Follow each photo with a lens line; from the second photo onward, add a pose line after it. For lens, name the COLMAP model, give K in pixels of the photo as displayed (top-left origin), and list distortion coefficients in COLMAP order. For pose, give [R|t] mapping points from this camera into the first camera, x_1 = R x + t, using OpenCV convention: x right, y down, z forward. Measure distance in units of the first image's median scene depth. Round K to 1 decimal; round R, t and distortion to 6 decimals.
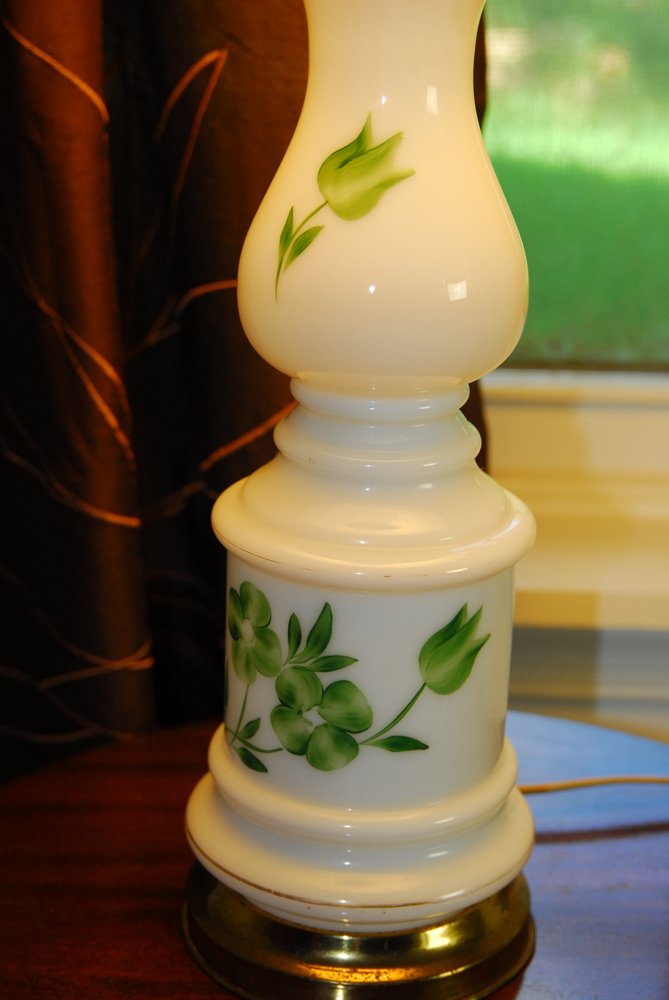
lens RADIAL K [[1910.1, 0, 336.0], [0, 1910.1, 503.5], [0, 0, 1]] dist [-0.026396, 0.000000]
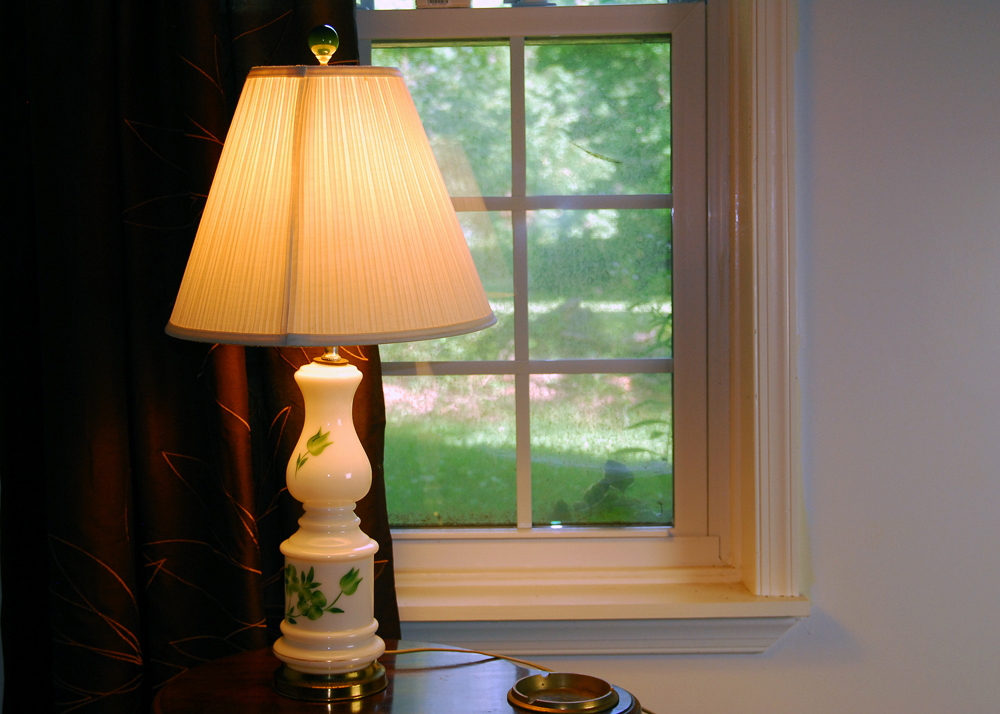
lens RADIAL K [[1621.7, 0, 502.4], [0, 1621.7, 359.0], [0, 0, 1]] dist [0.001130, 0.000000]
pose [[0.999222, -0.027390, 0.028382, 0.247077], [0.033342, 0.970979, -0.236829, 0.365231], [-0.021071, 0.237591, 0.971137, -1.799340]]
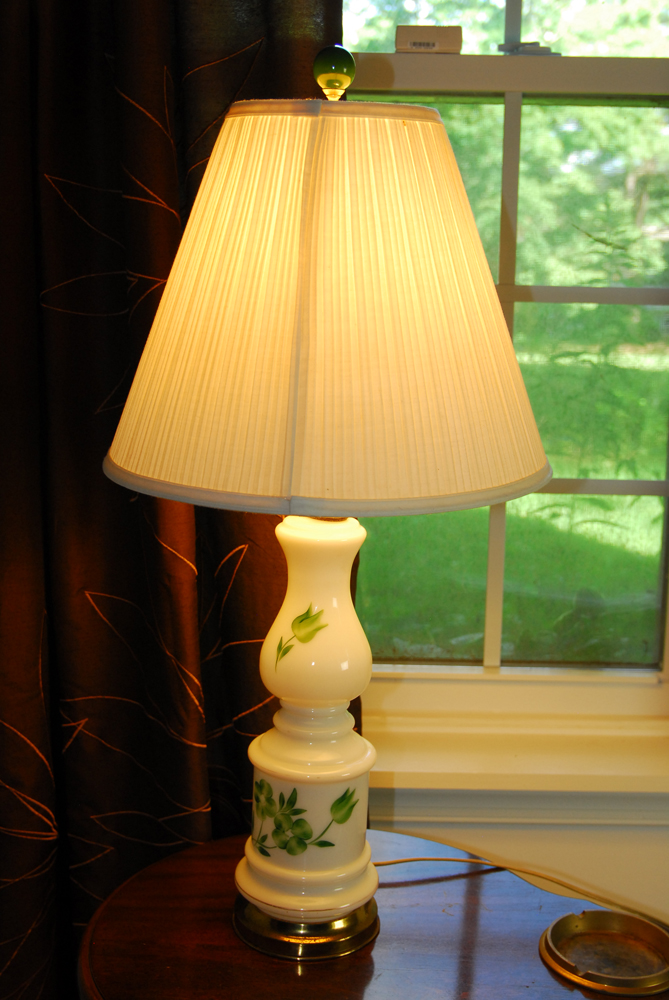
lens RADIAL K [[1251.6, 0, 340.0], [0, 1251.6, 500.6], [0, 0, 1]] dist [-0.030296, 0.000000]
pose [[0.998643, 0.000525, 0.052085, -0.029694], [0.007104, 0.989233, -0.146173, -0.079031], [-0.051601, 0.146345, 0.987887, -0.675411]]
